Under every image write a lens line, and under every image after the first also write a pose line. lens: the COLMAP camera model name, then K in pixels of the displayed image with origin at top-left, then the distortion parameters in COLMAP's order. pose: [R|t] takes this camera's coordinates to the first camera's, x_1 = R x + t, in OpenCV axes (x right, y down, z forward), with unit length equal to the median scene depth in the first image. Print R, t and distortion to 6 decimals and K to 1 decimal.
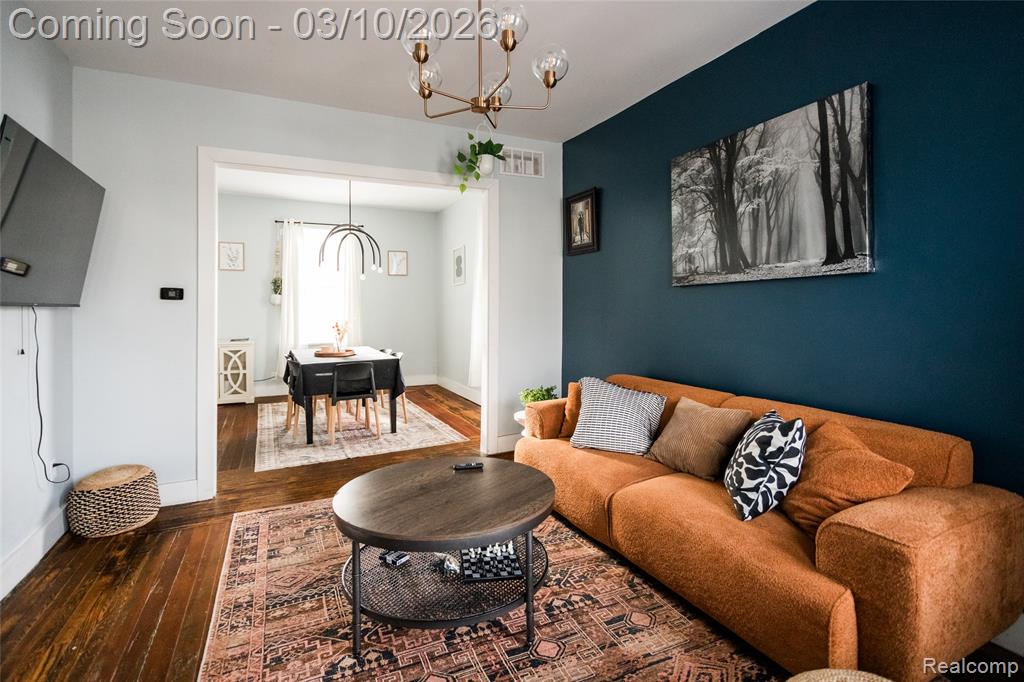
lens RADIAL K [[487.5, 0, 503.0], [0, 487.5, 310.8], [0, 0, 1]] dist [-0.005607, 0.005031]
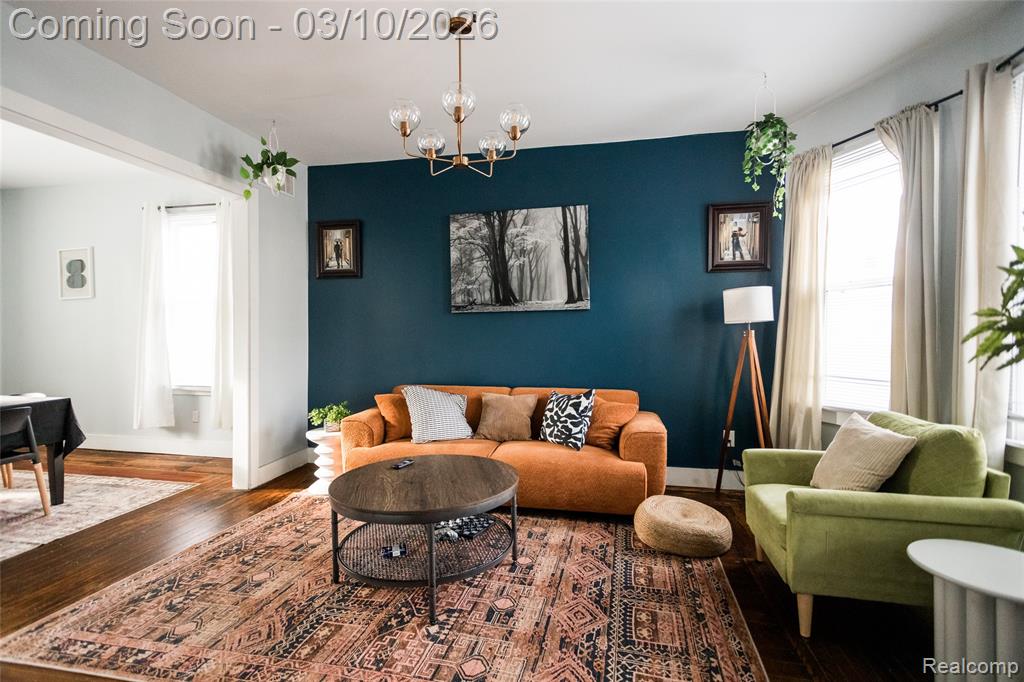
lens RADIAL K [[487.5, 0, 509.3], [0, 487.5, 338.5], [0, 0, 1]] dist [-0.005607, 0.005031]
pose [[0.610955, 0.000104, 0.791665, -0.662939], [0.004156, 0.999986, -0.003339, 0.026171], [-0.791654, 0.005330, 0.610946, 0.093222]]
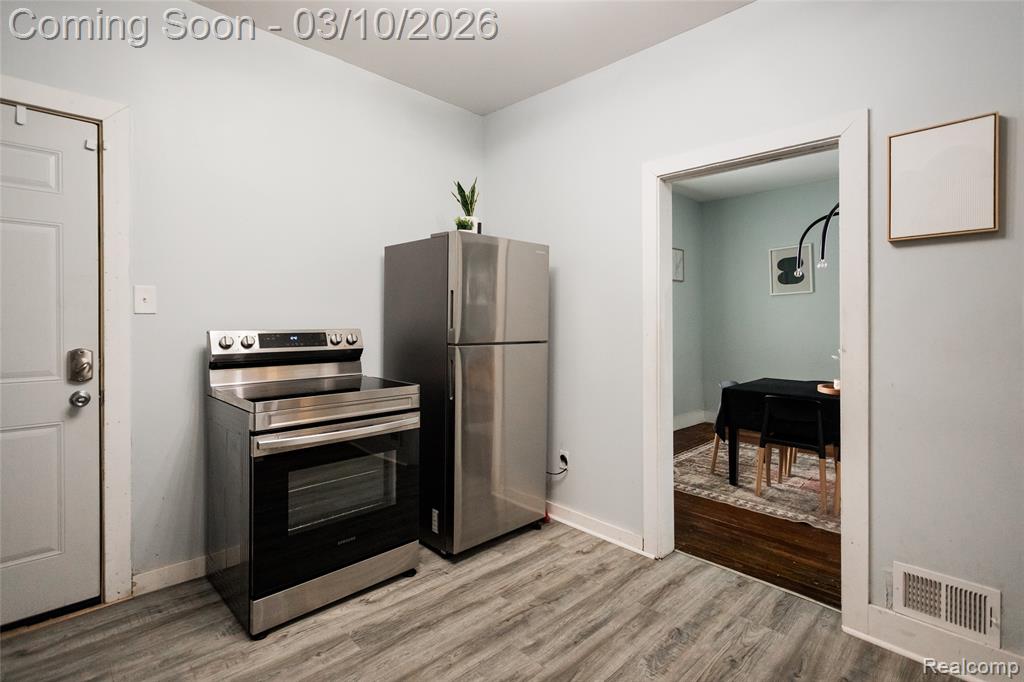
lens RADIAL K [[487.5, 0, 509.0], [0, 487.5, 330.6], [0, 0, 1]] dist [-0.005607, 0.005031]
pose [[0.948678, -0.008783, 0.316121, -1.870555], [0.008624, 0.999961, 0.001904, -0.001904], [-0.316126, 0.000920, 0.948717, 0.977334]]
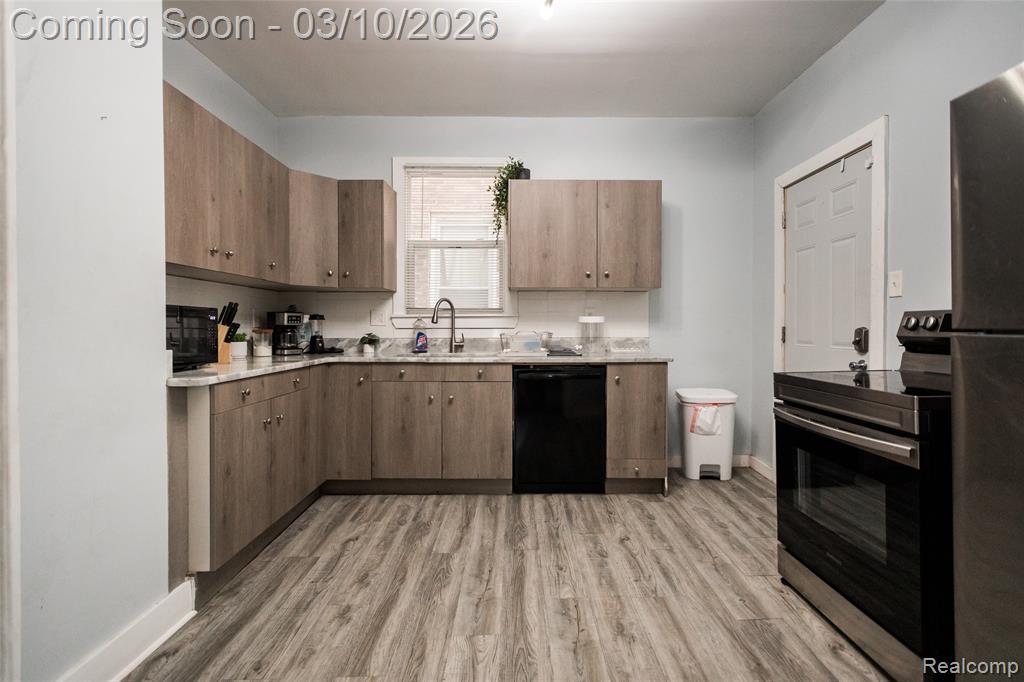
lens RADIAL K [[487.5, 0, 521.9], [0, 487.5, 324.9], [0, 0, 1]] dist [-0.005607, 0.005031]
pose [[-0.414919, -0.003413, -0.909852, -1.120241], [-0.009422, 0.999955, 0.000546, 0.023343], [0.909809, 0.008800, -0.414933, 1.670623]]
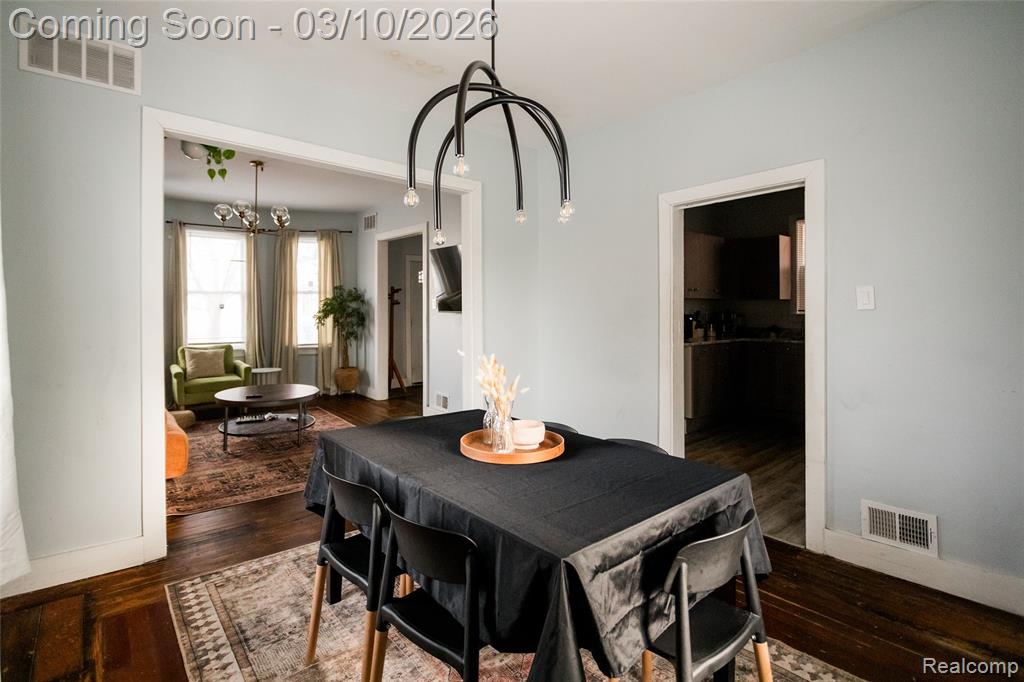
lens RADIAL K [[487.5, 0, 503.9], [0, 487.5, 308.5], [0, 0, 1]] dist [-0.005607, 0.005031]
pose [[-0.969836, 0.001116, -0.243755, -0.461865], [-0.001139, 0.999958, 0.009113, -0.039972], [0.243755, 0.009115, -0.969794, 2.546997]]
